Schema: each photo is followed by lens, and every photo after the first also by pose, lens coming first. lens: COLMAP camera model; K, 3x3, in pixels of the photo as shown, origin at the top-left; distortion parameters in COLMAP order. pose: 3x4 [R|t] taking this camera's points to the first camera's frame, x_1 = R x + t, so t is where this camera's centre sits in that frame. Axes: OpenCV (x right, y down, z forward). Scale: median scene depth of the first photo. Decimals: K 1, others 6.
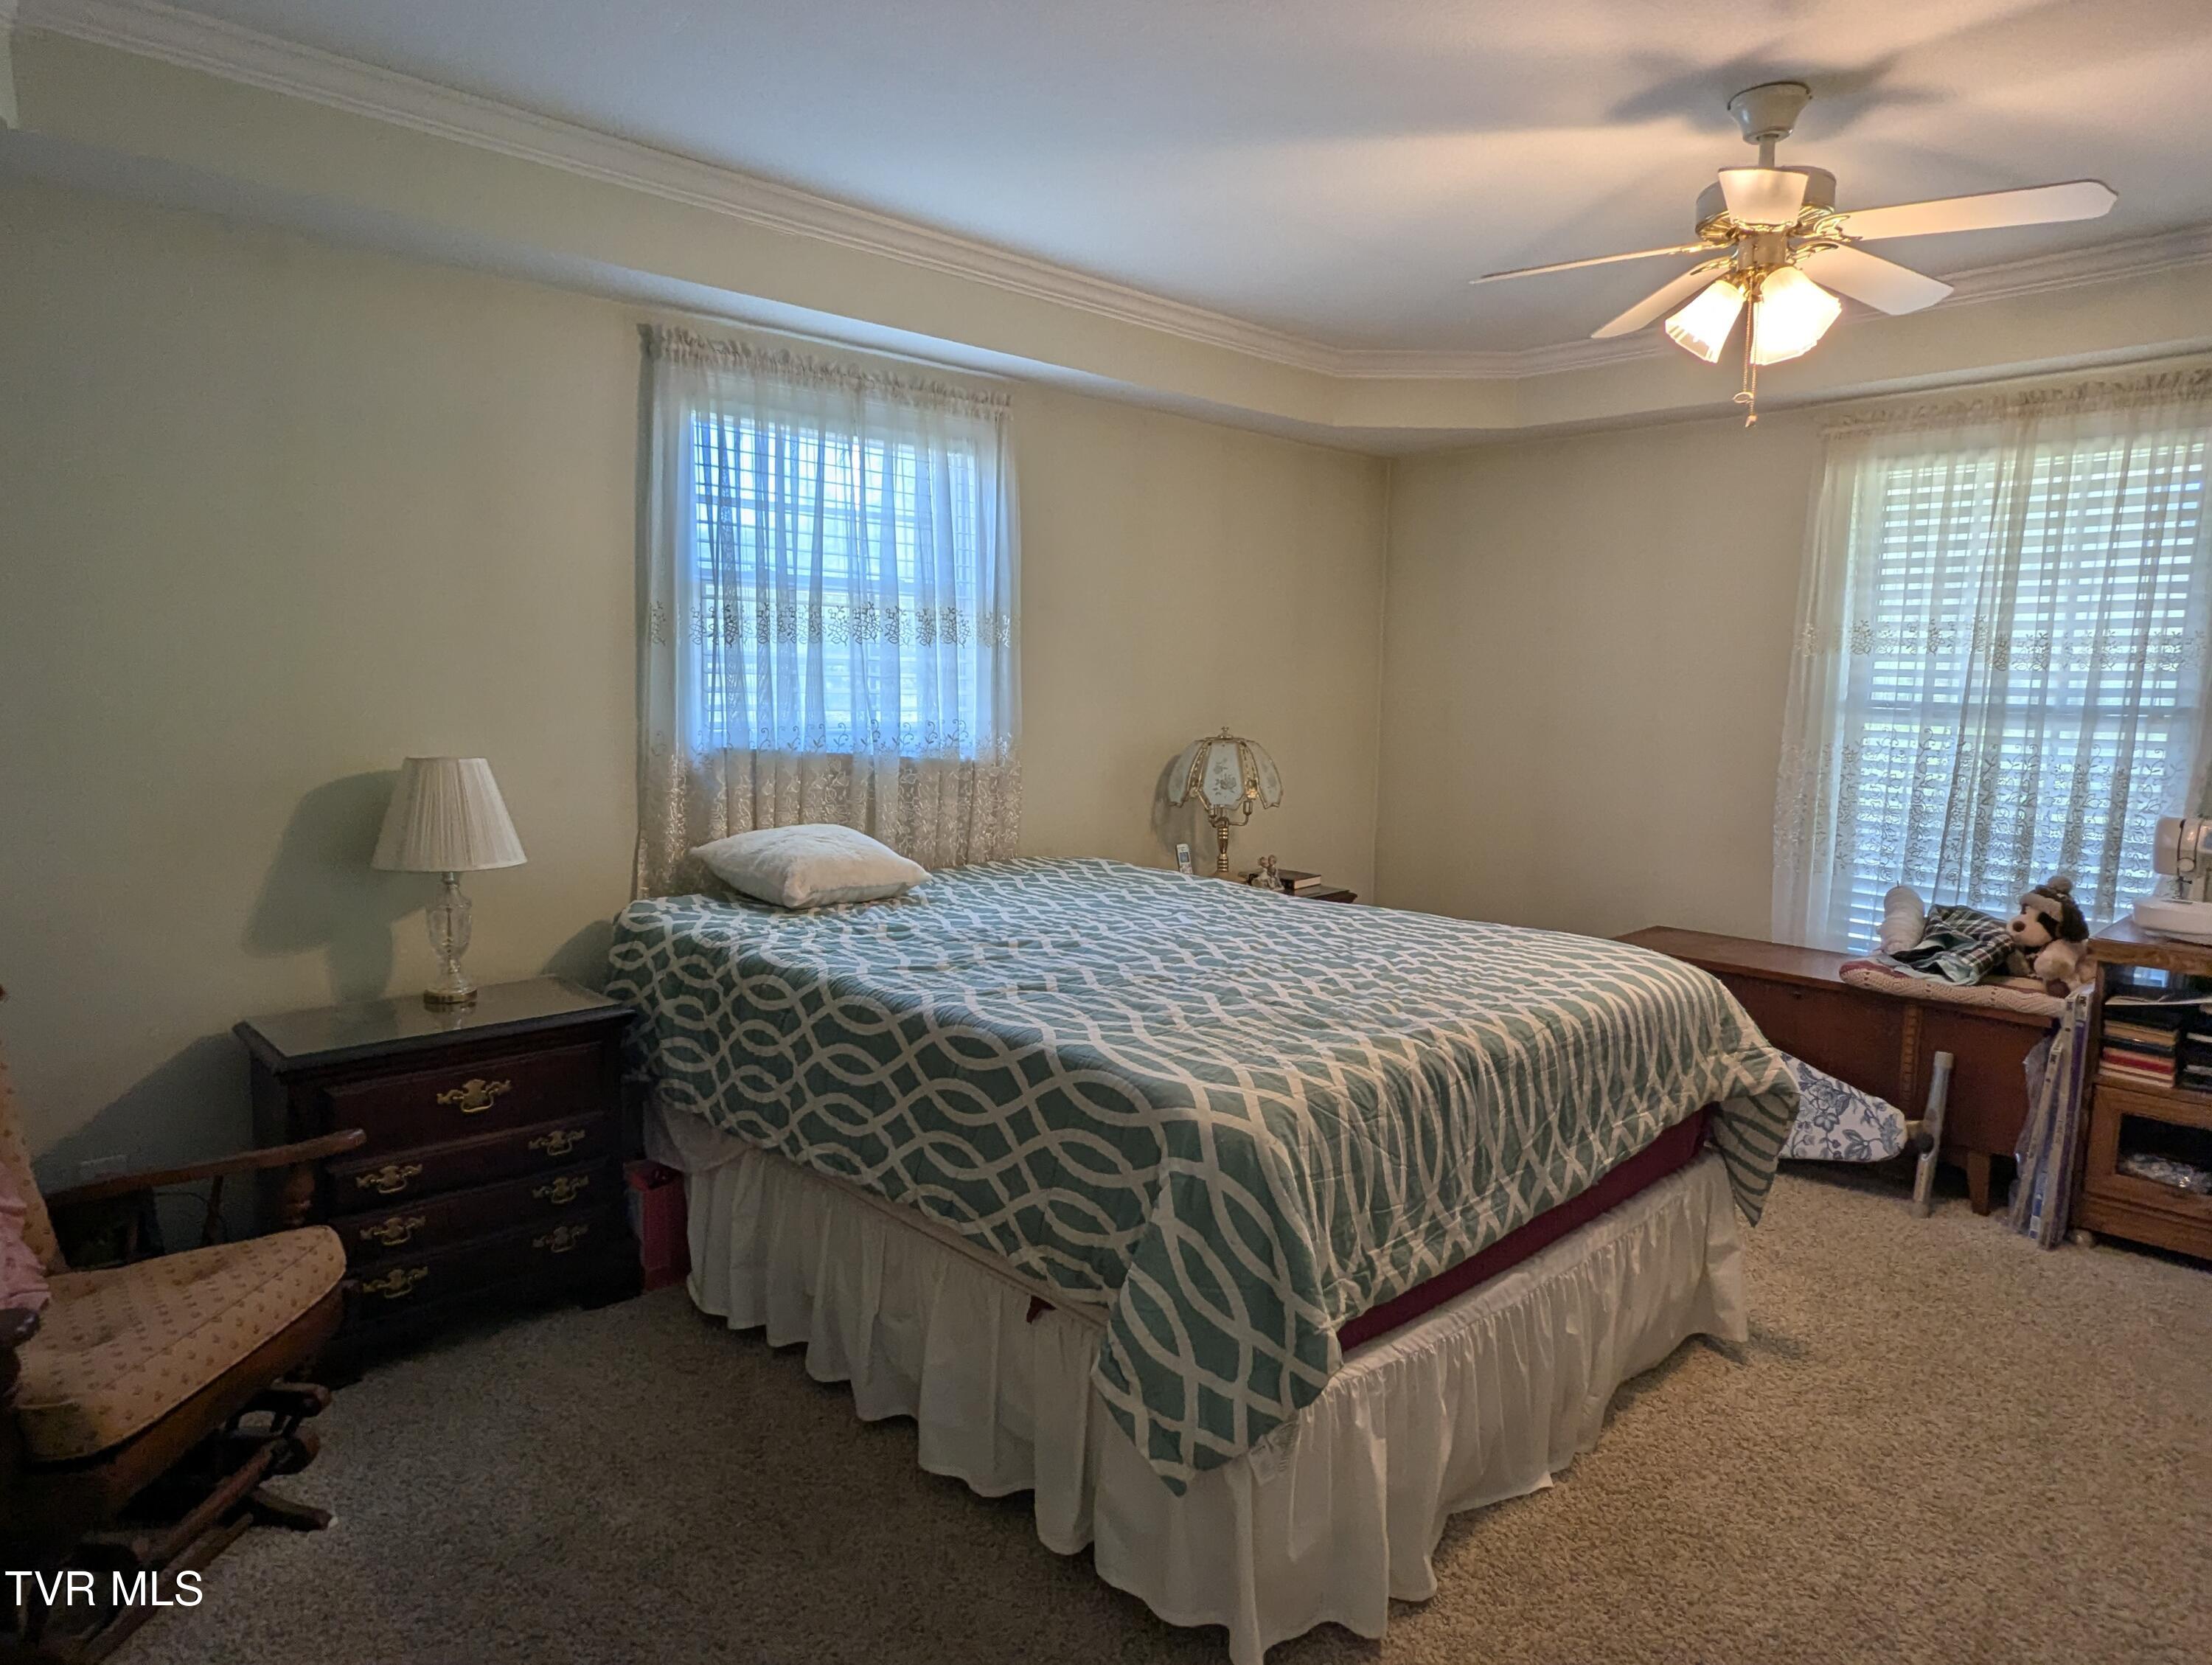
lens RADIAL K [[1342.9, 0, 1123.7], [0, 1342.9, 831.0], [0, 0, 1]] dist [-0.001756, 0.004364]
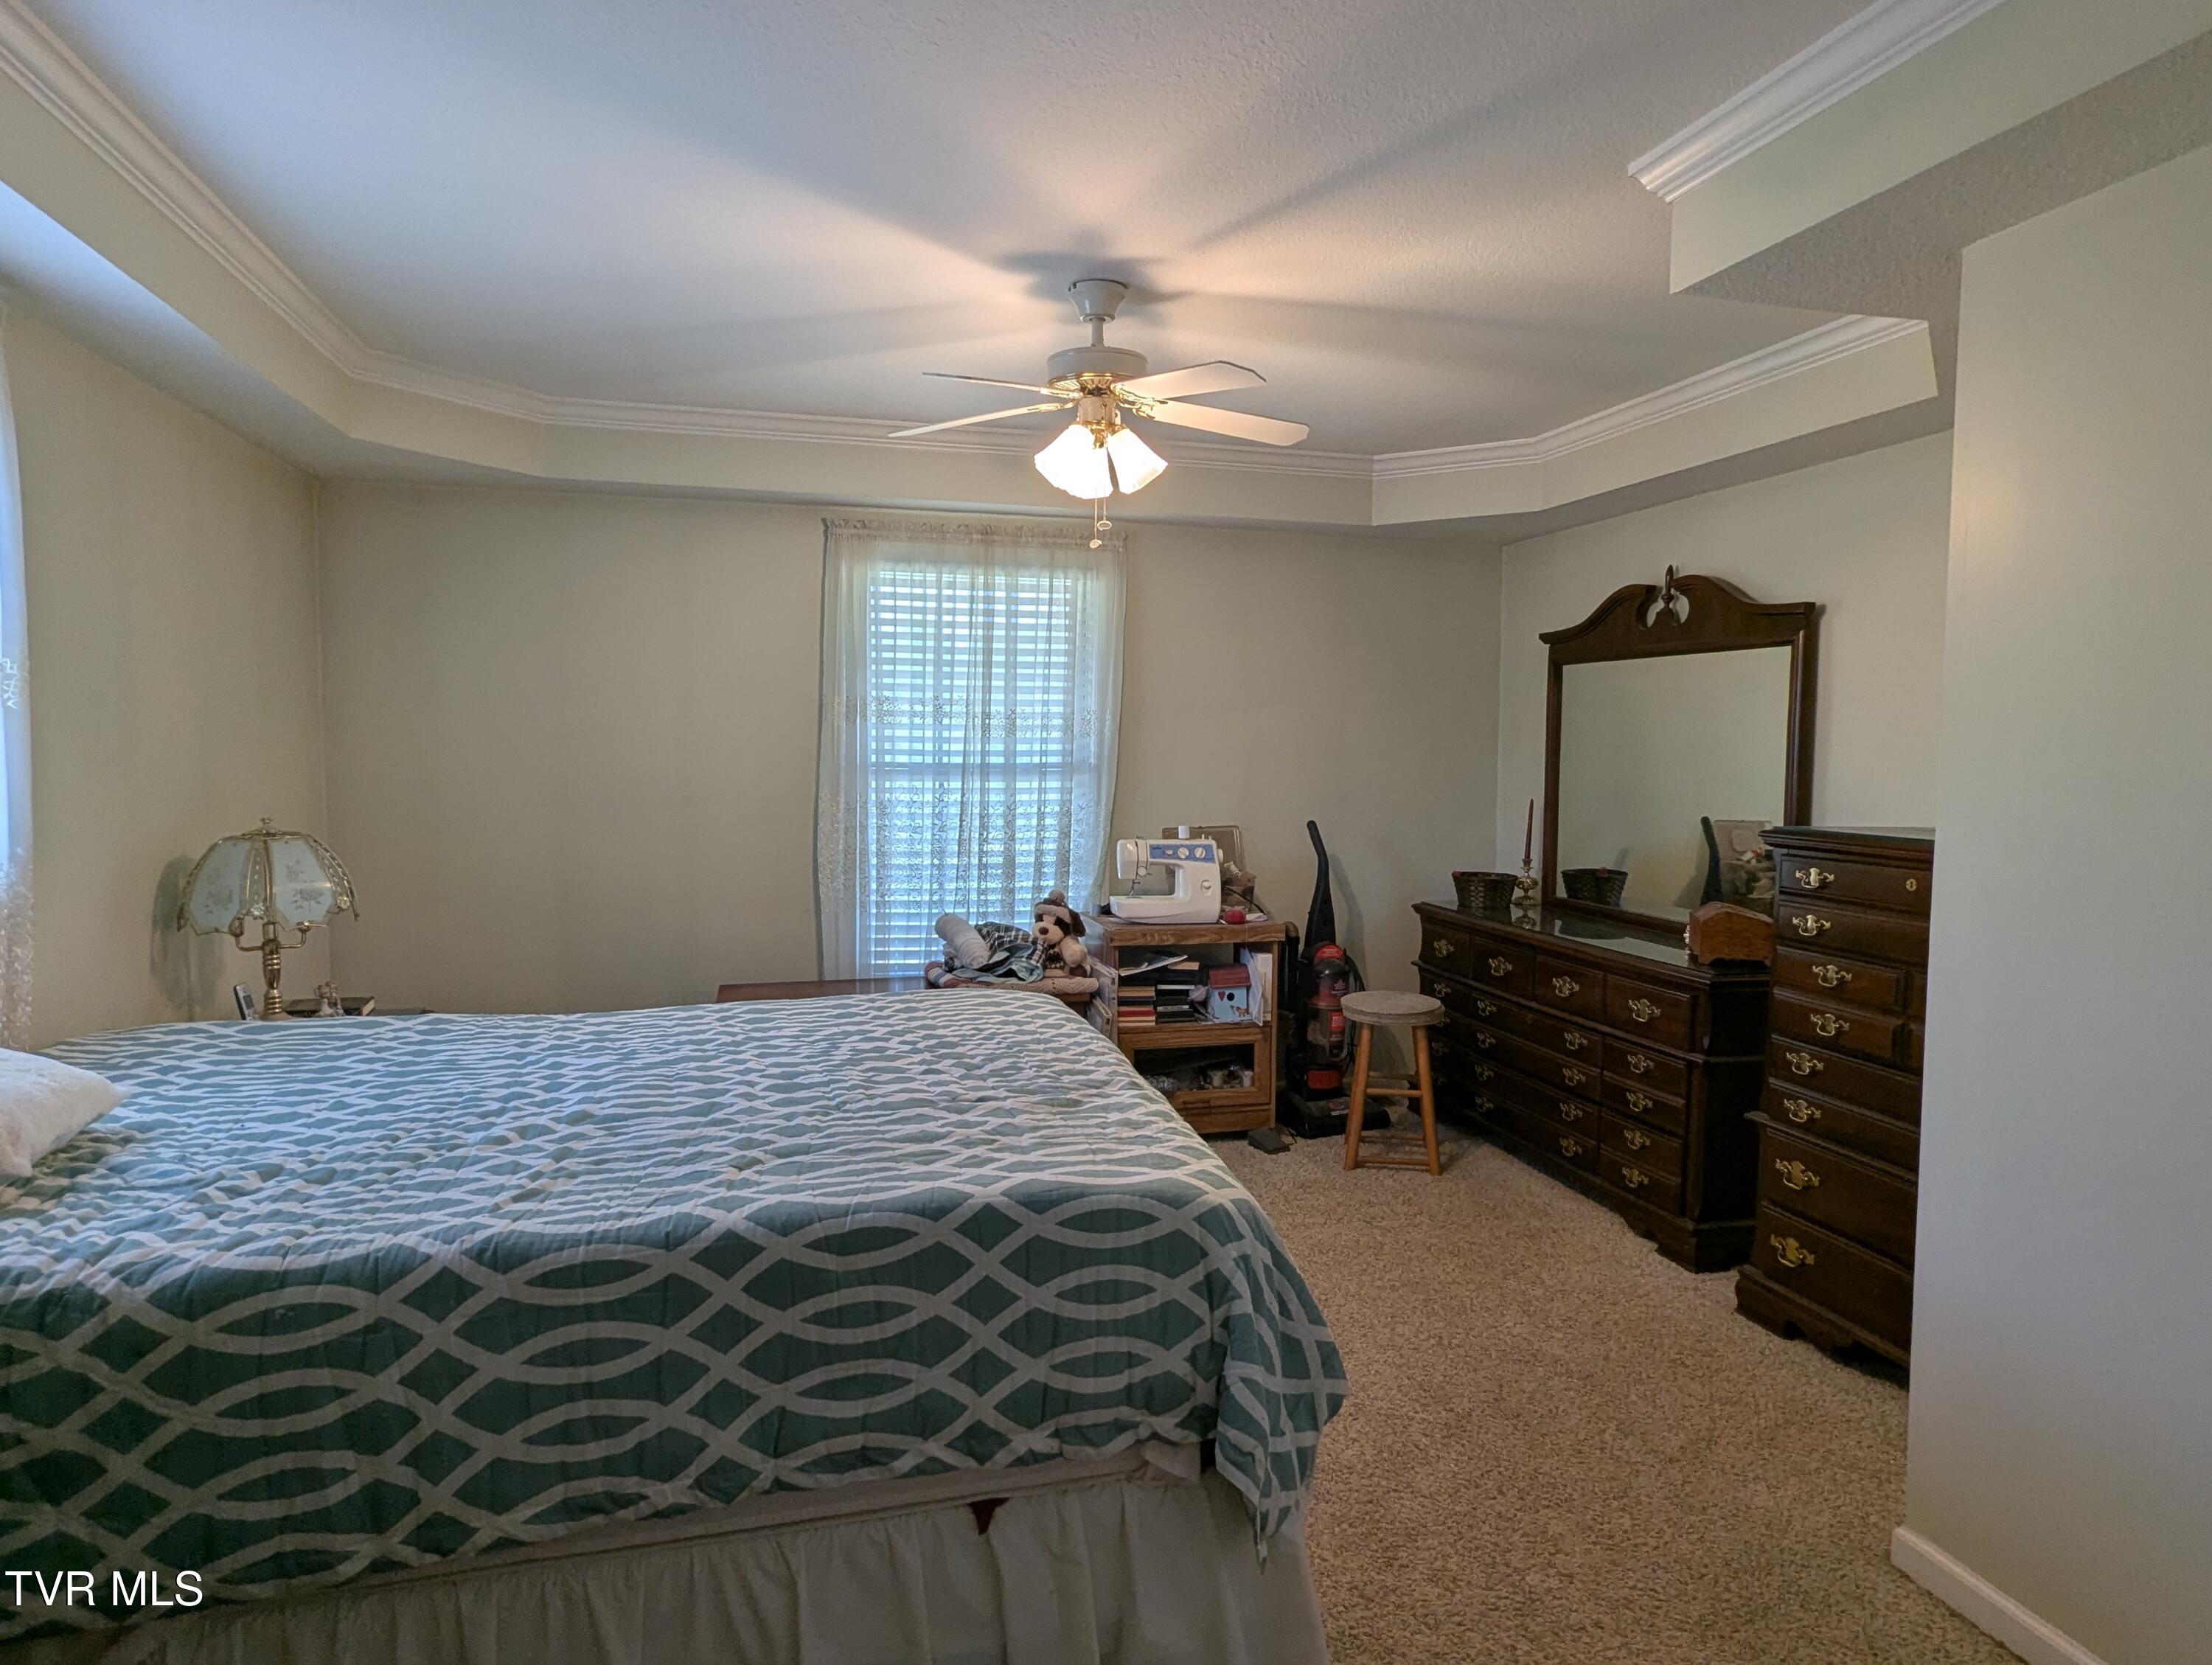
lens RADIAL K [[1342.9, 0, 1114.6], [0, 1342.9, 835.9], [0, 0, 1]] dist [-0.001756, 0.004364]
pose [[0.470039, -0.073398, 0.879589, -0.604178], [0.104434, 0.994161, 0.027151, -0.066959], [-0.876446, 0.079097, 0.474960, 0.405148]]
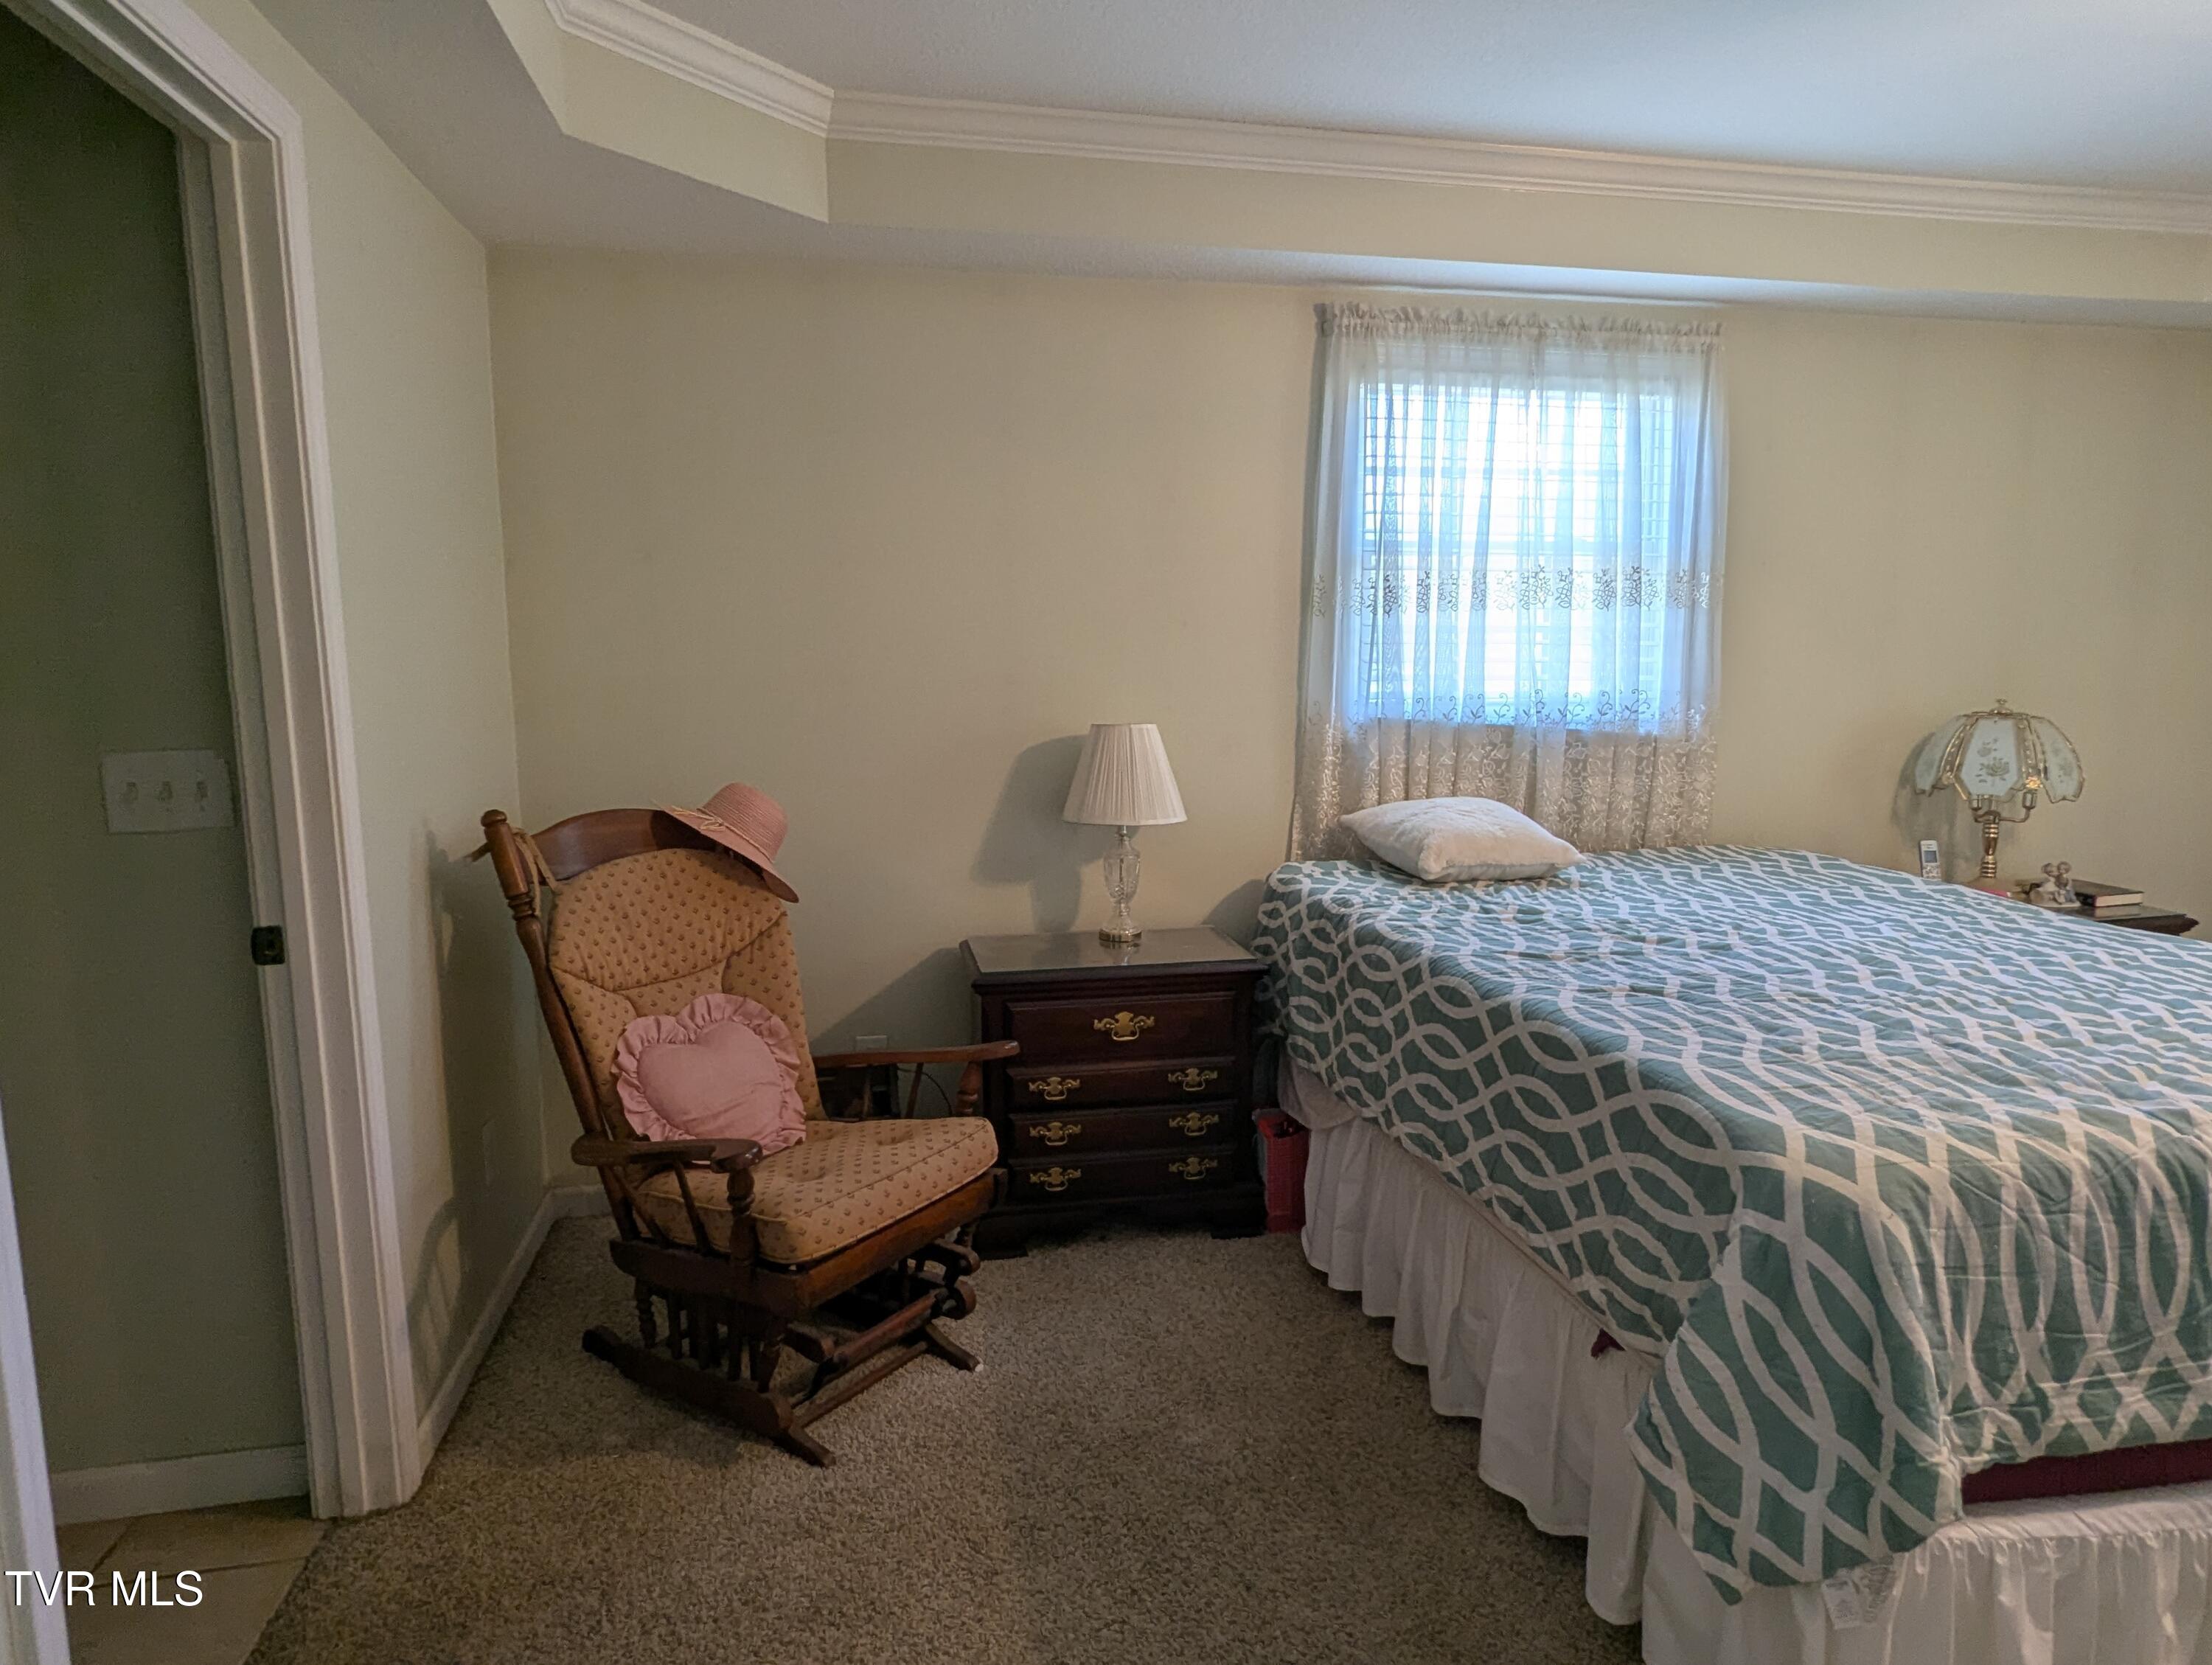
lens RADIAL K [[1342.9, 0, 1111.3], [0, 1342.9, 829.5], [0, 0, 1]] dist [-0.001756, 0.004364]
pose [[0.846314, 0.056420, -0.529689, 0.092713], [-0.045199, 0.998395, 0.034126, -0.004226], [0.530764, -0.004940, 0.847505, 0.050968]]
